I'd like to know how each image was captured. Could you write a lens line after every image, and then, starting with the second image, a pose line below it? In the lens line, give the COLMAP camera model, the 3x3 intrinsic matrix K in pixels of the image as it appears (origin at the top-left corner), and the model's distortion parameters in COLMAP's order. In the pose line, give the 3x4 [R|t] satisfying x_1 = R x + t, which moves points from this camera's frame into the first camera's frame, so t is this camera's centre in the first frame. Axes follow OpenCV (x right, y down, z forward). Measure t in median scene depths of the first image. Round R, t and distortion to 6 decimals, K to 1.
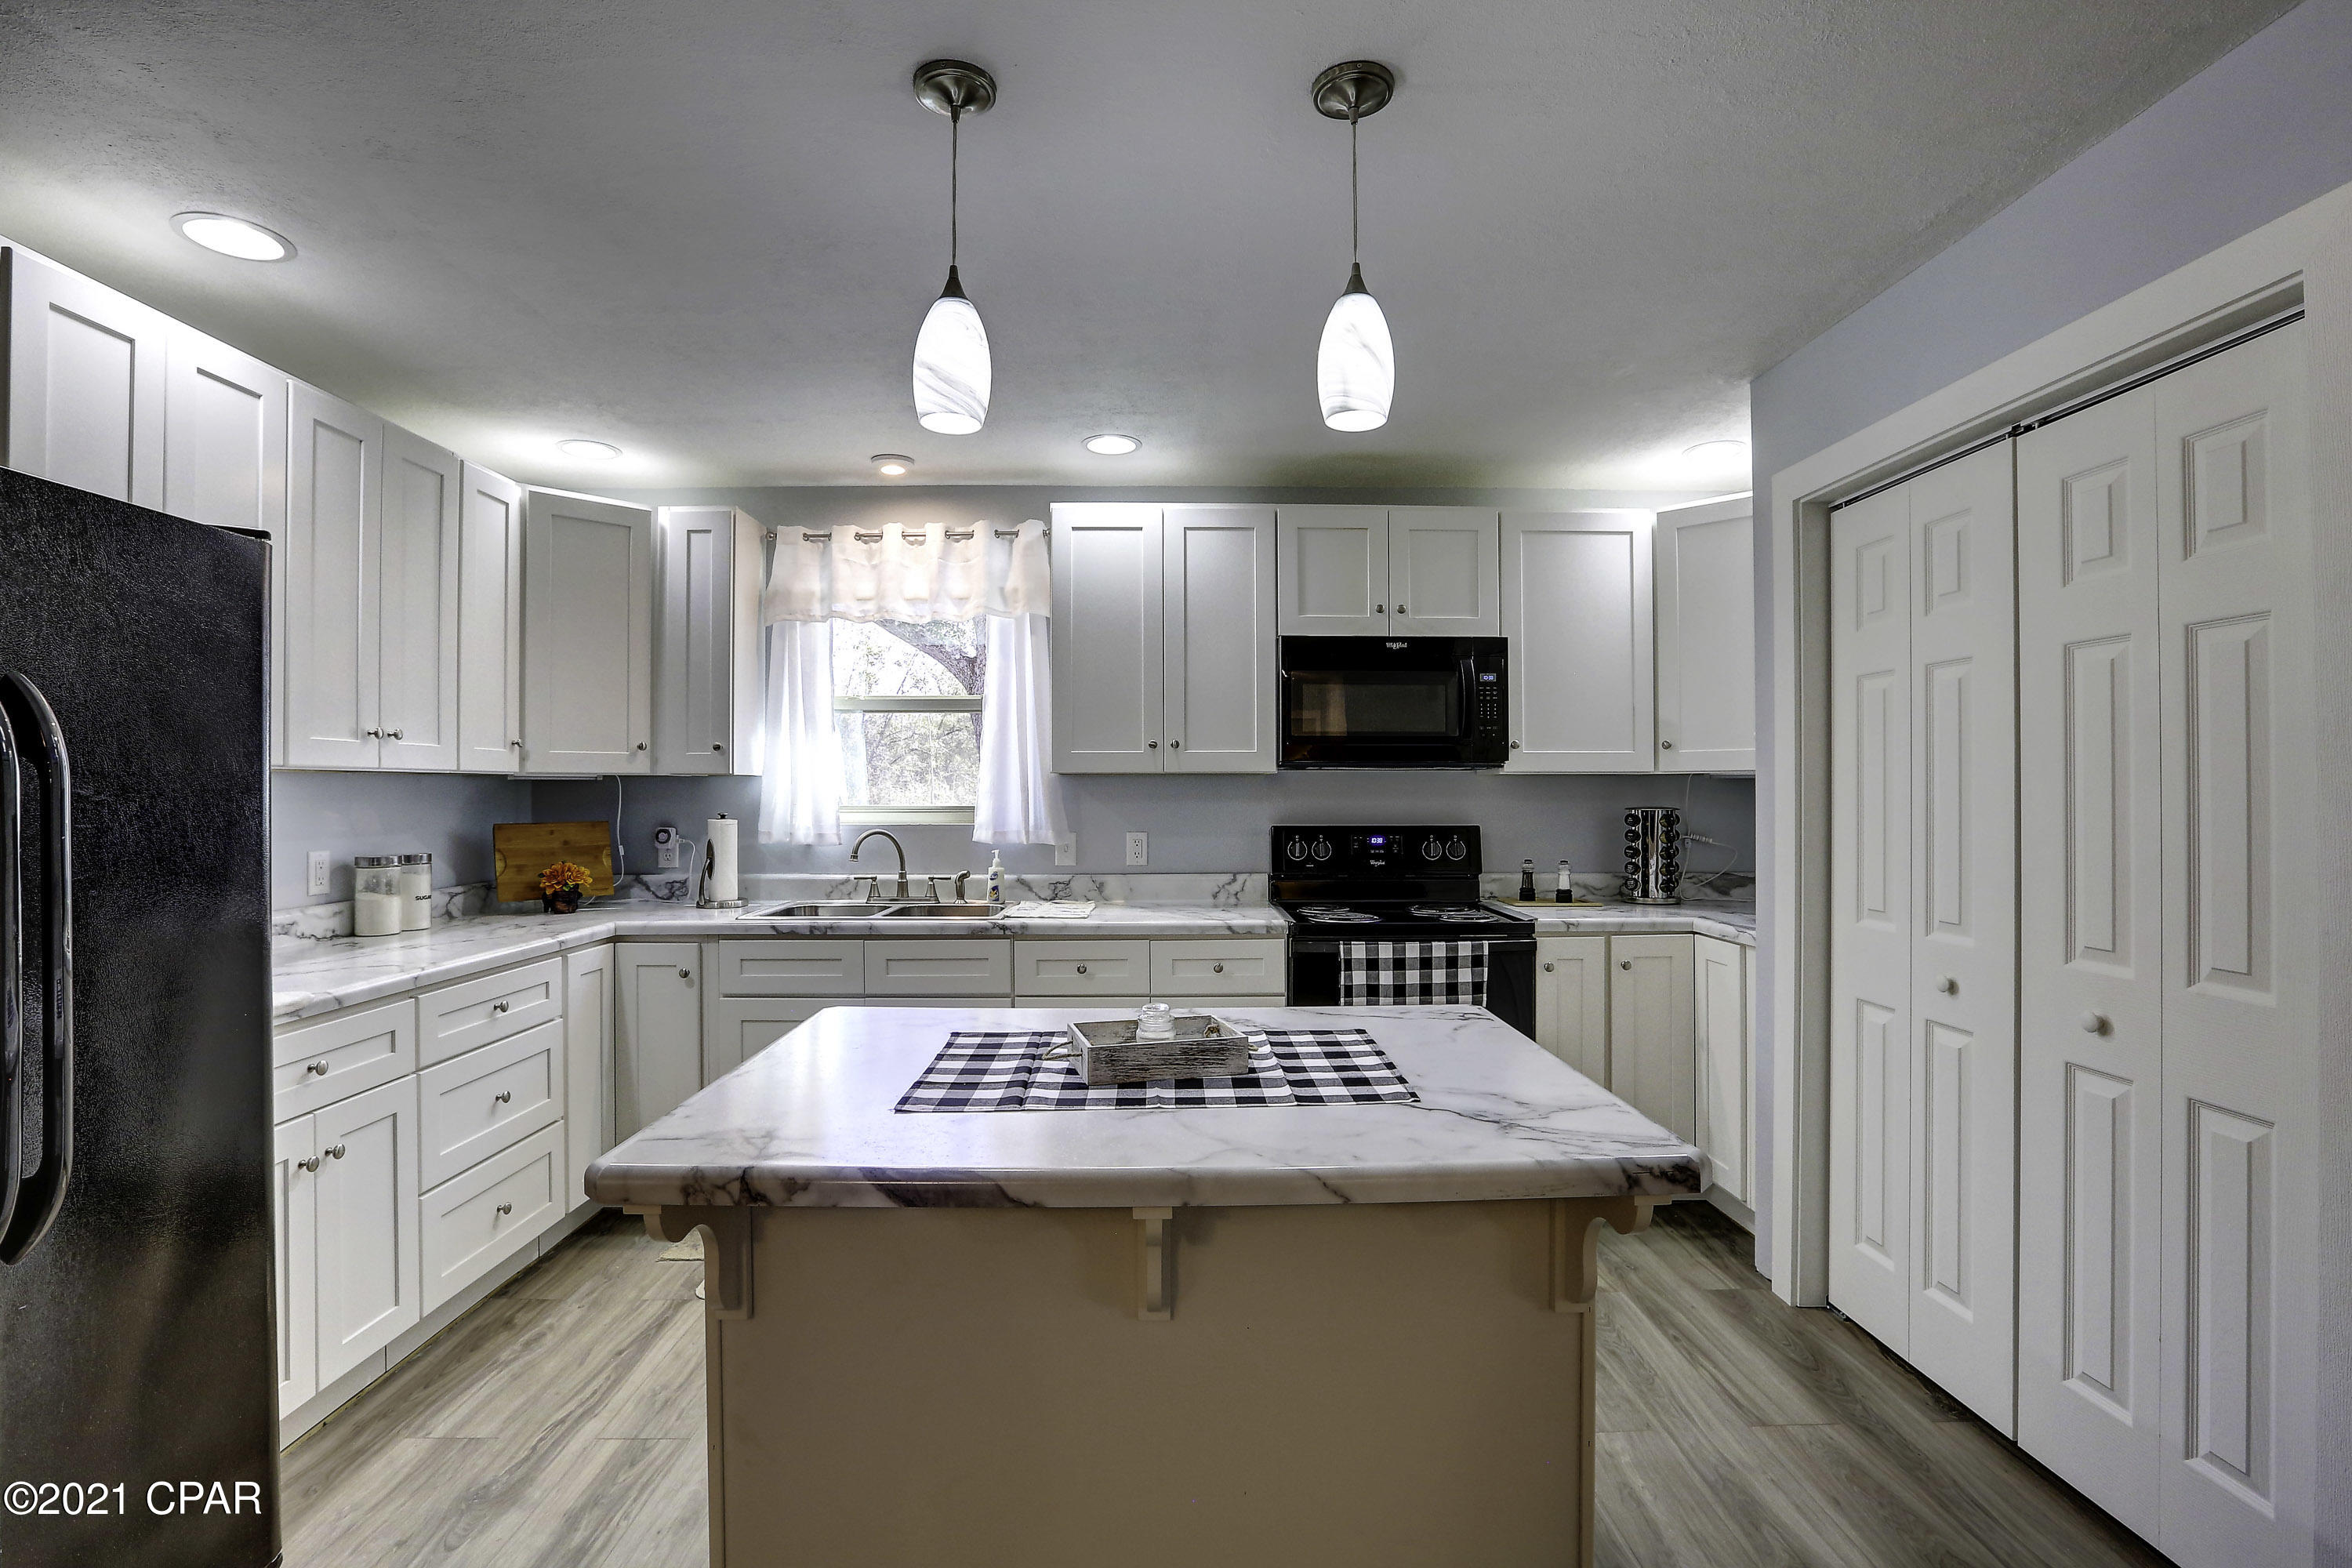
lens RADIAL K [[1075.3, 0, 1130.3], [0, 1075.3, 780.8], [0, 0, 1]] dist [-0.053077, 0.018108]
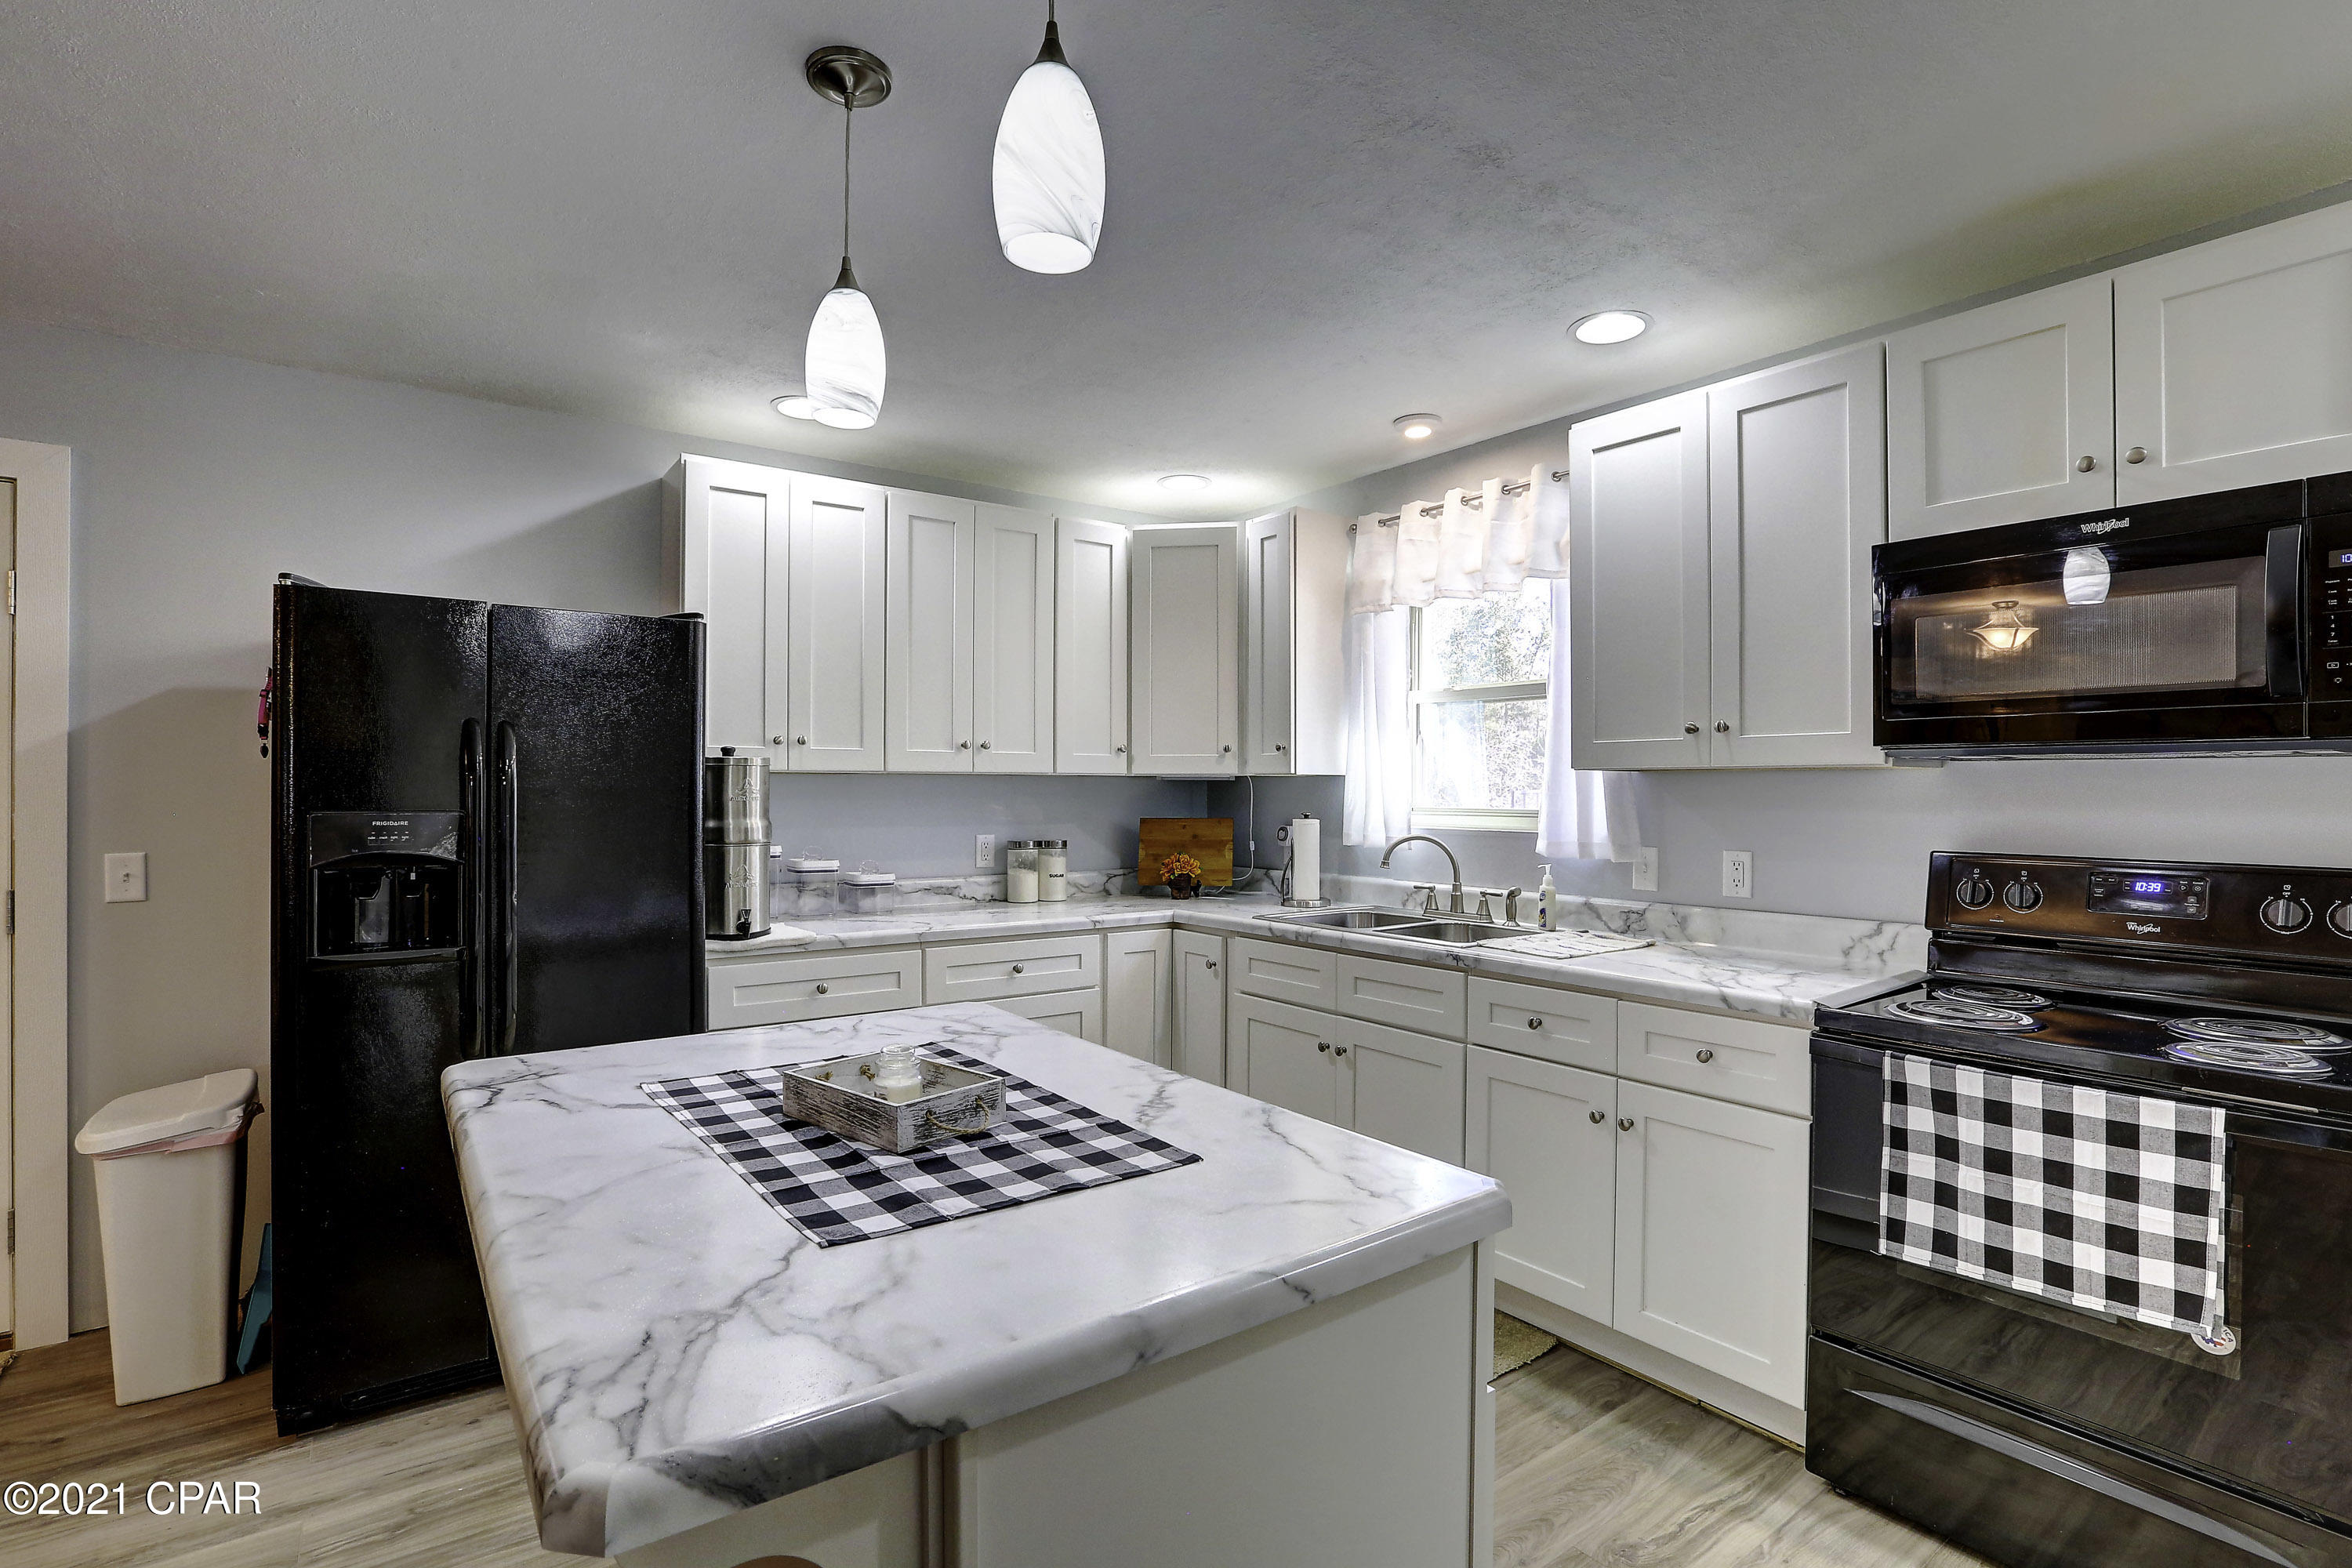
lens RADIAL K [[1075.3, 0, 1168.7], [0, 1075.3, 782.5], [0, 0, 1]] dist [-0.053077, 0.018108]
pose [[0.604940, -0.001484, -0.796270, 0.367067], [0.003095, 0.999995, 0.000488, 0.000951], [0.796265, -0.002760, 0.604942, 0.296940]]
